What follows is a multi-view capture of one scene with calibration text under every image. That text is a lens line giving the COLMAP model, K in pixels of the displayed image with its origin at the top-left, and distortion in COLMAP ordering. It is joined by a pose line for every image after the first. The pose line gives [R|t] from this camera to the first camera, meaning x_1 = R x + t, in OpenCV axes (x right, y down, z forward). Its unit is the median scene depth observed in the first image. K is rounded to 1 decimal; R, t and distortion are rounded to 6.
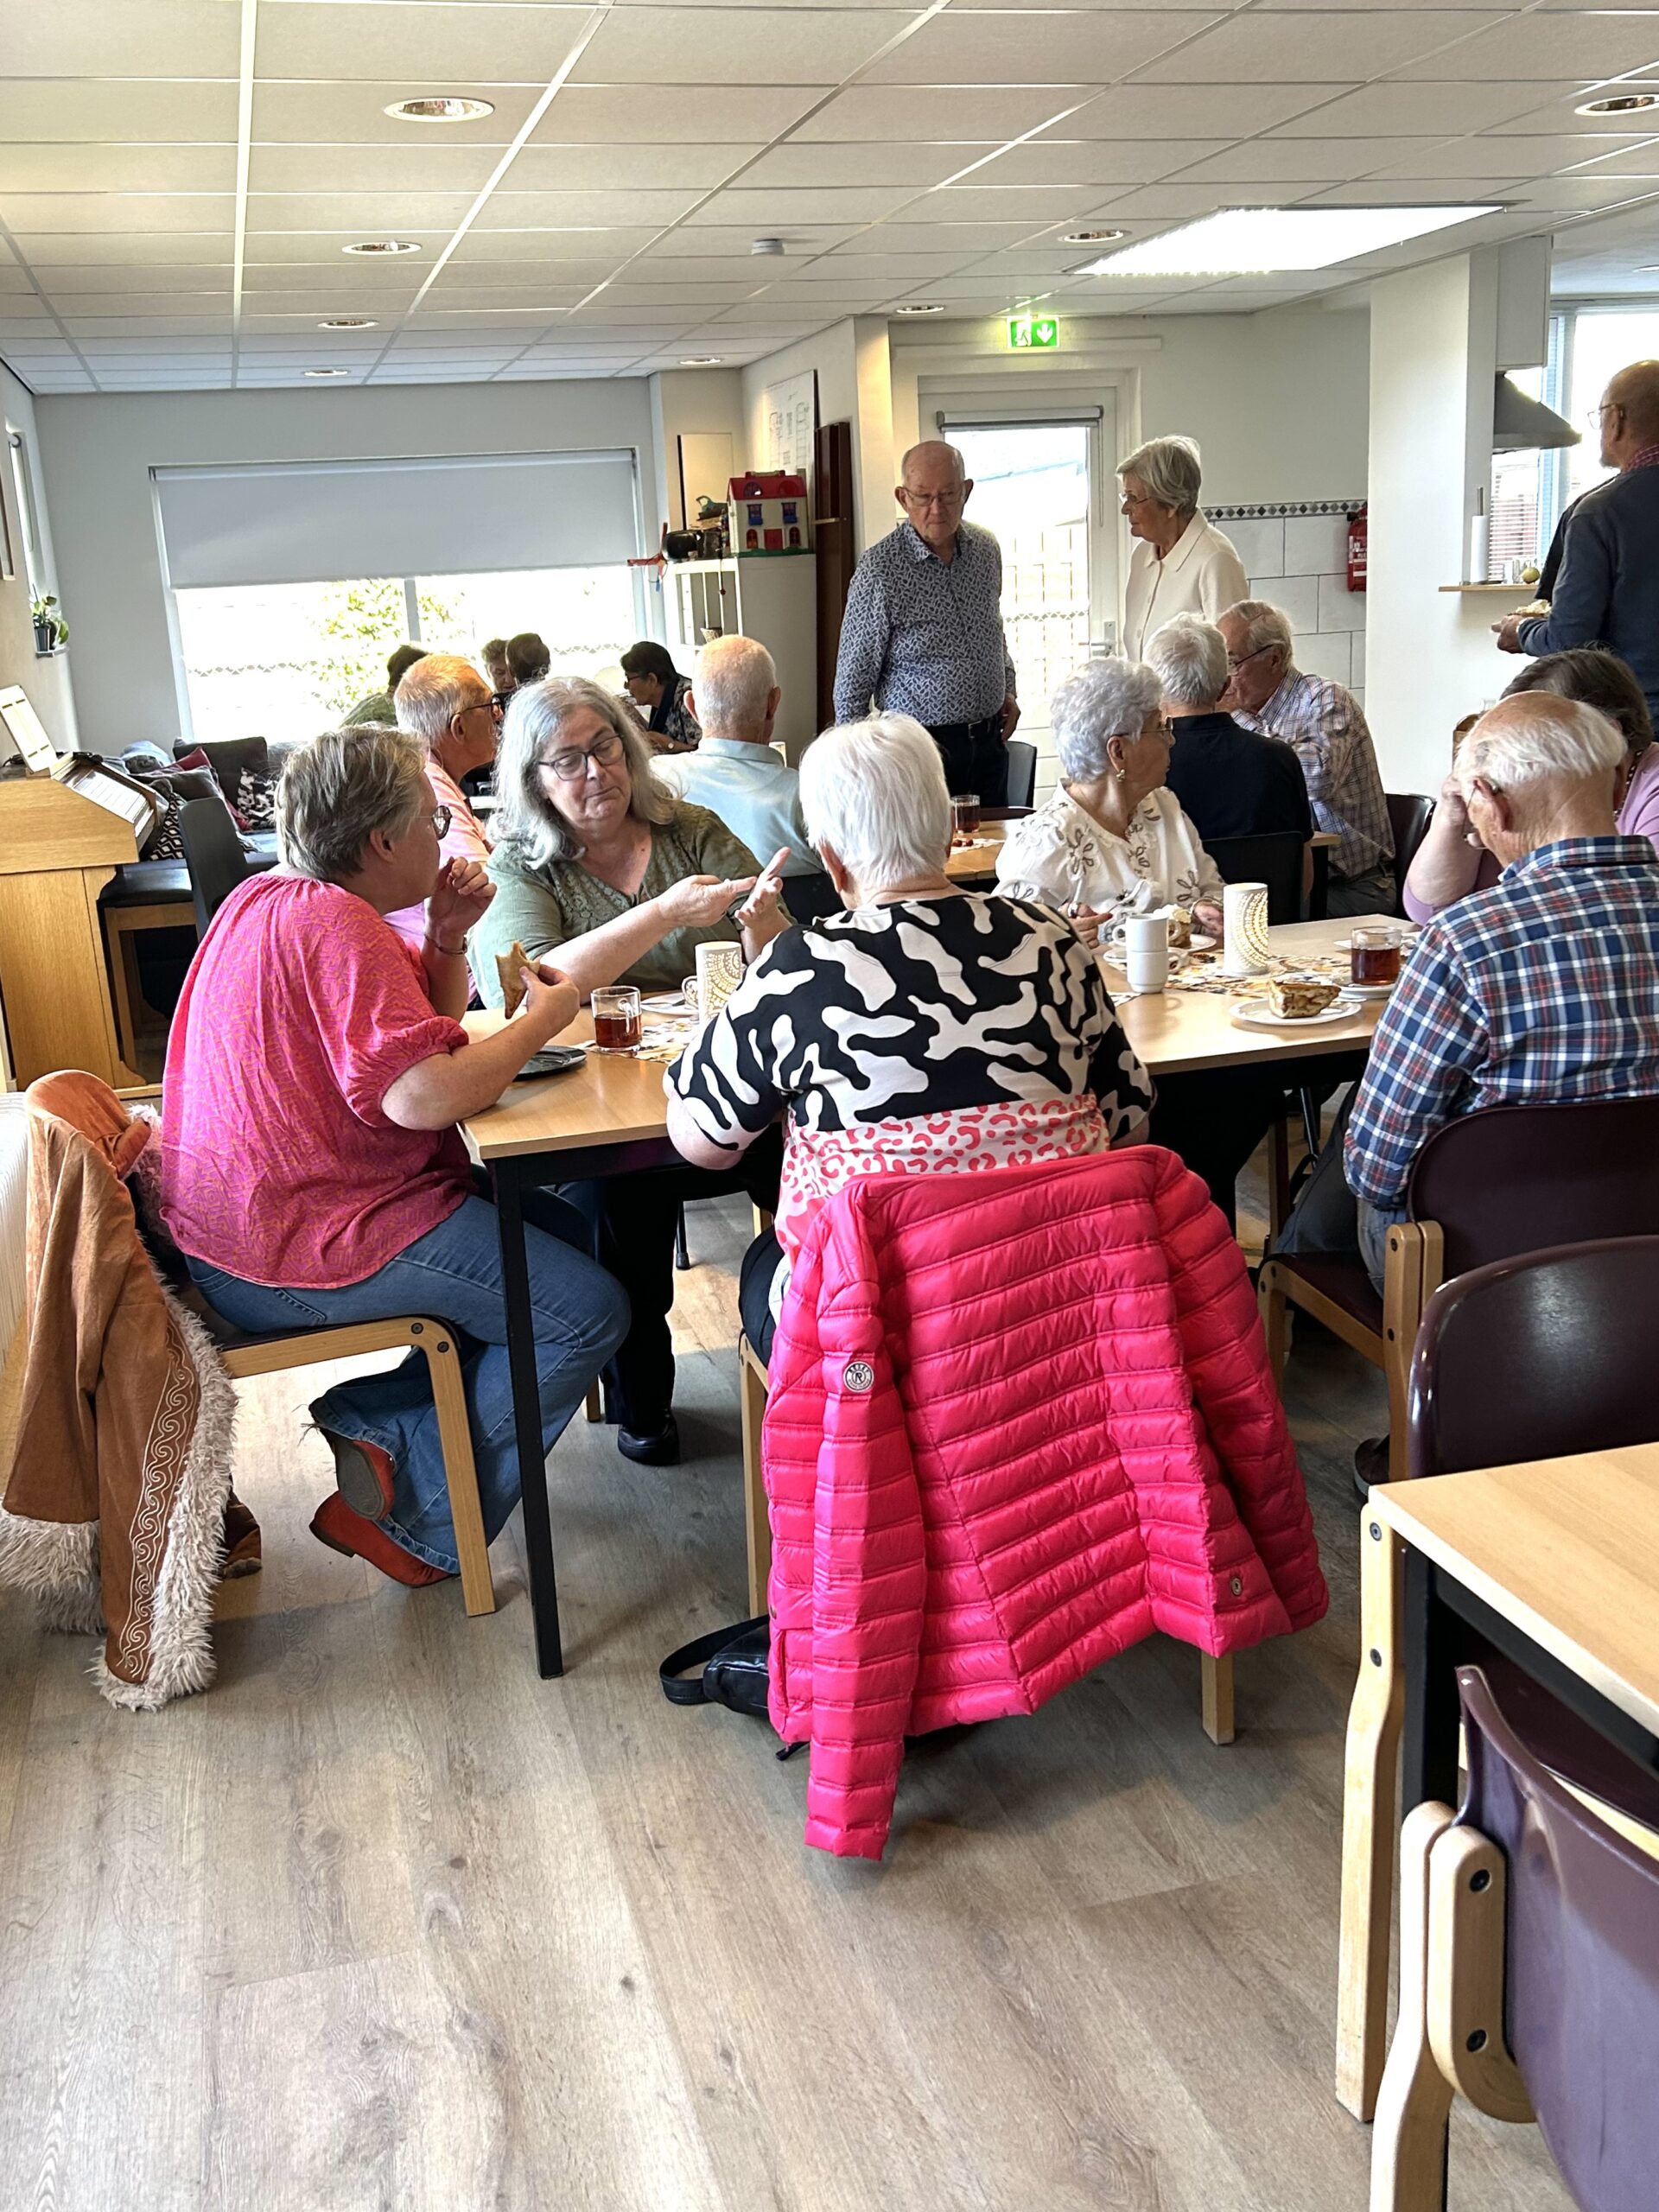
lens RADIAL K [[2116.4, 0, 829.5], [0, 2116.4, 1106.0], [0, 0, 1]] dist [-0.005993, -0.015097]
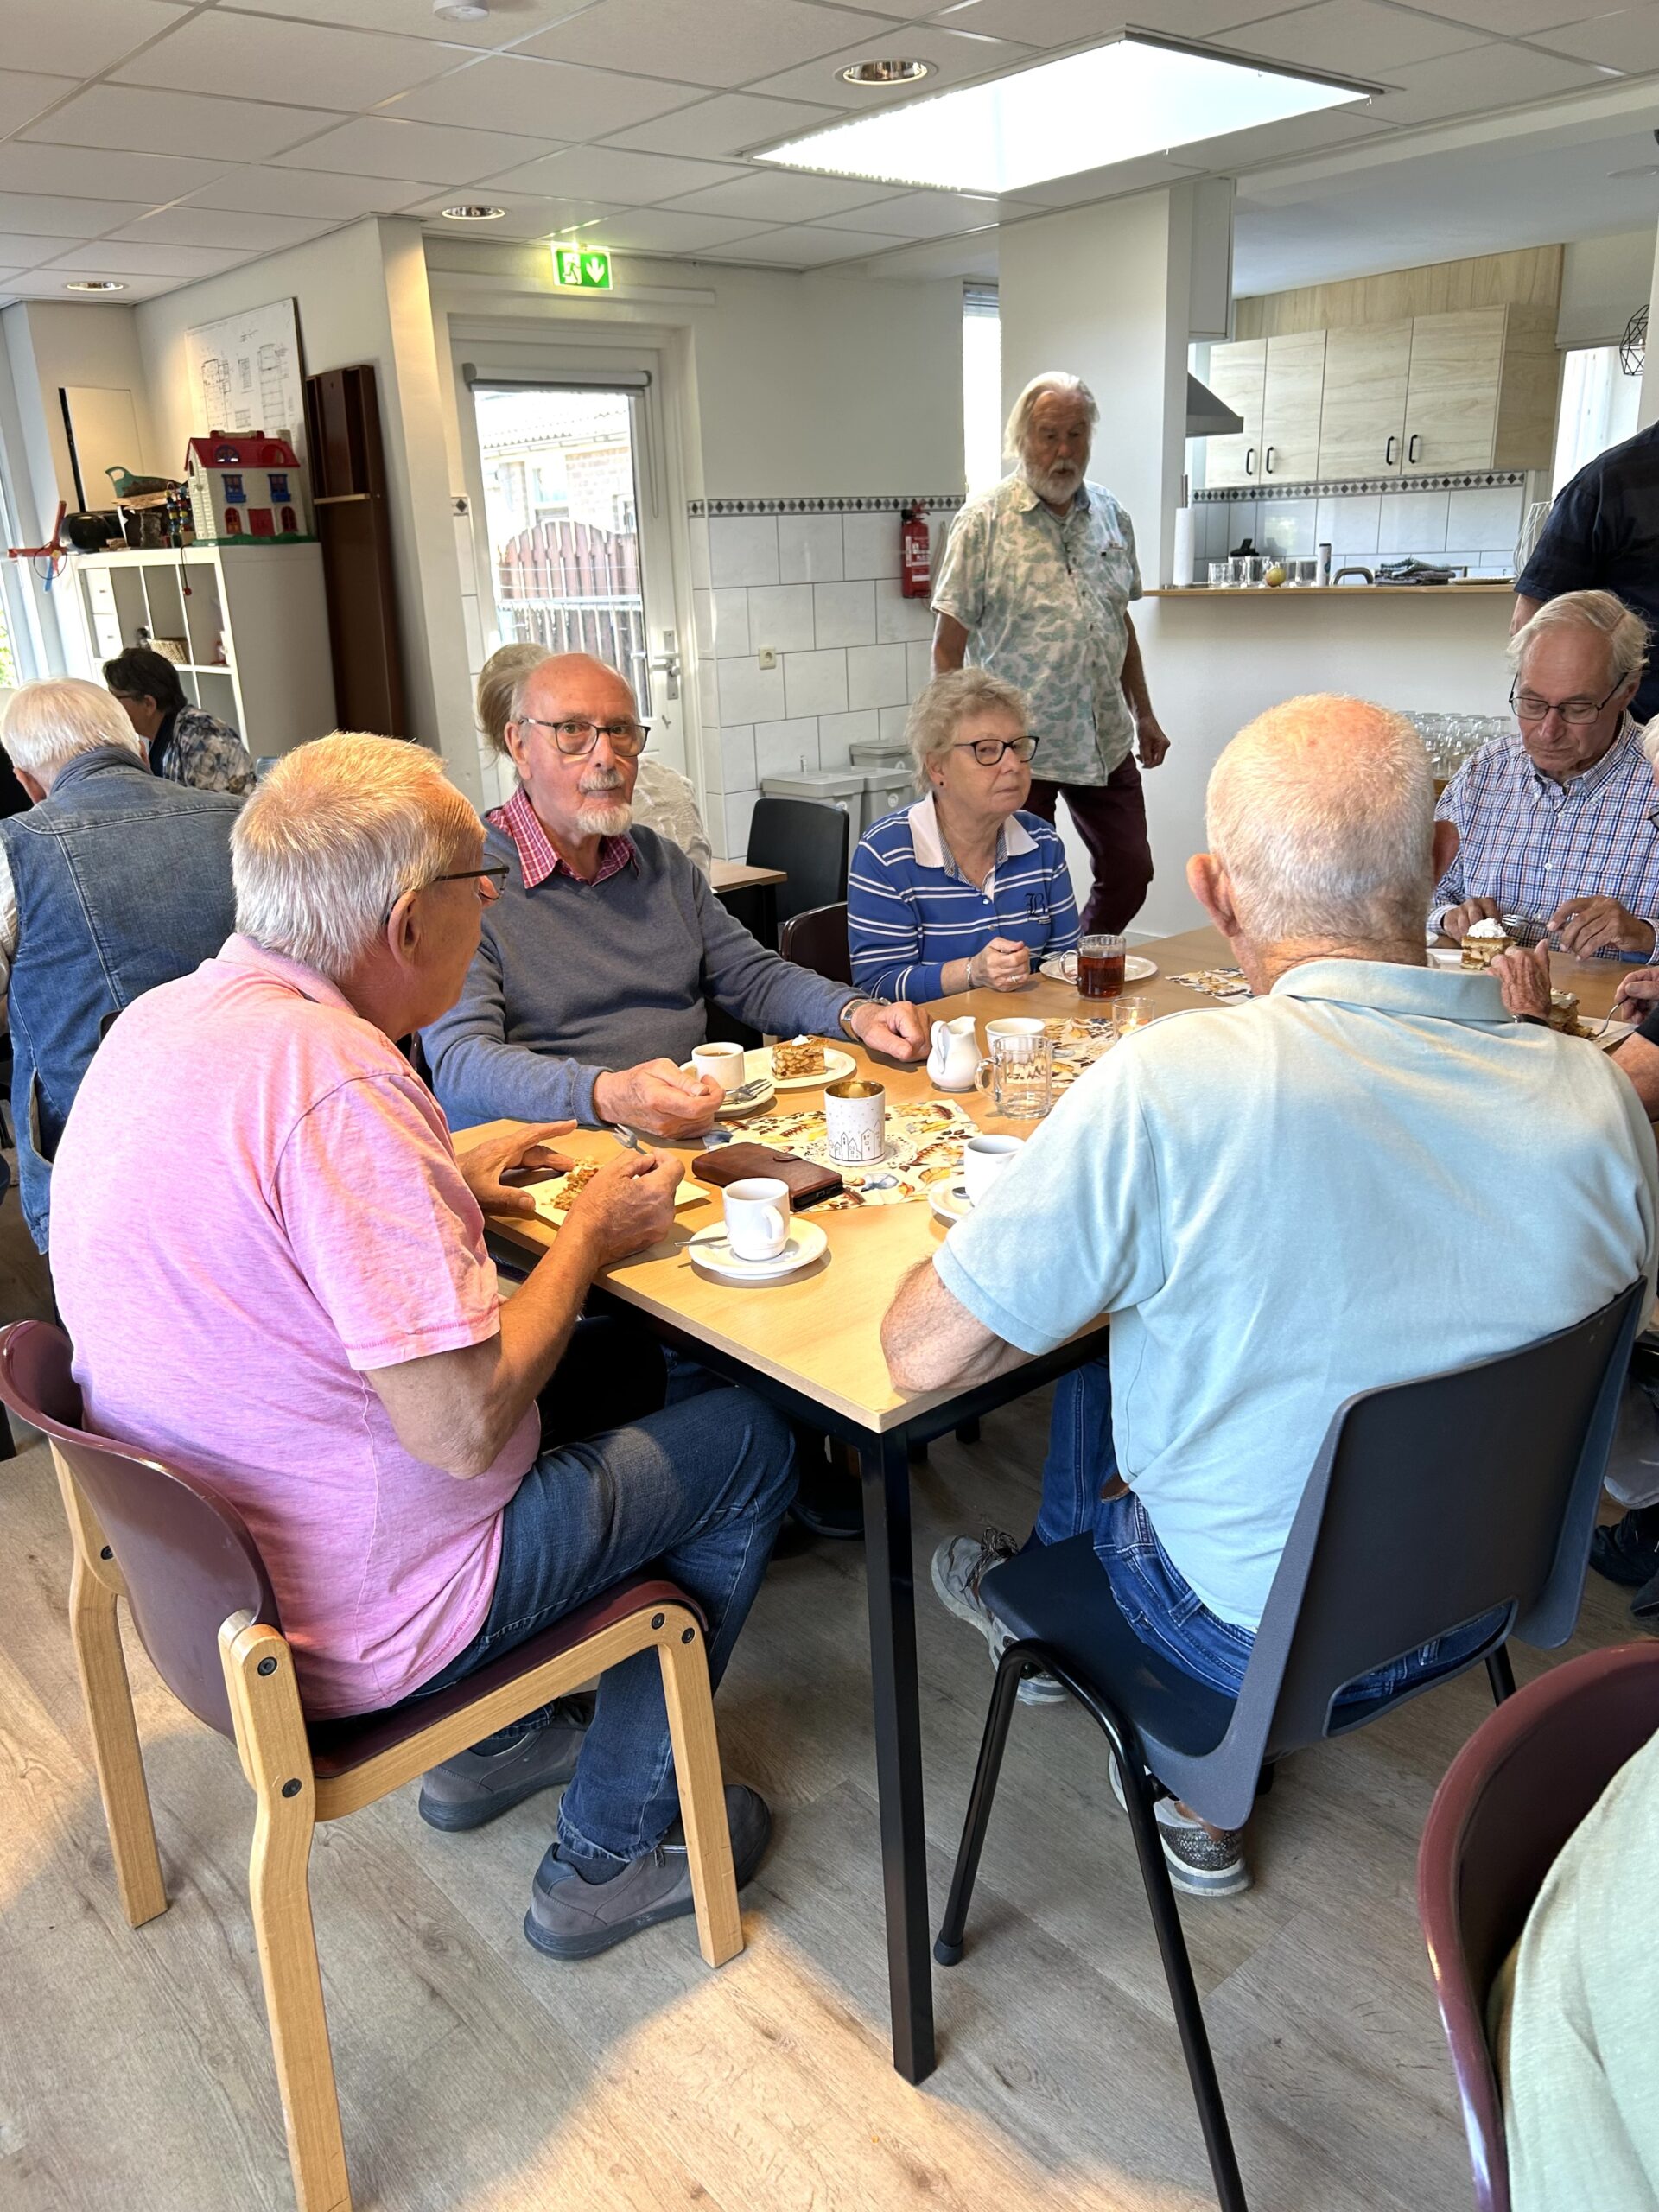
lens RADIAL K [[1676.5, 0, 830.4], [0, 1676.5, 1135.4], [0, 0, 1]] dist [0.006642, 0.000799]
pose [[0.905795, -0.121408, 0.405950, -0.114818], [0.093231, 0.991698, 0.088562, -0.079878], [-0.413332, -0.042372, 0.909594, 0.344074]]
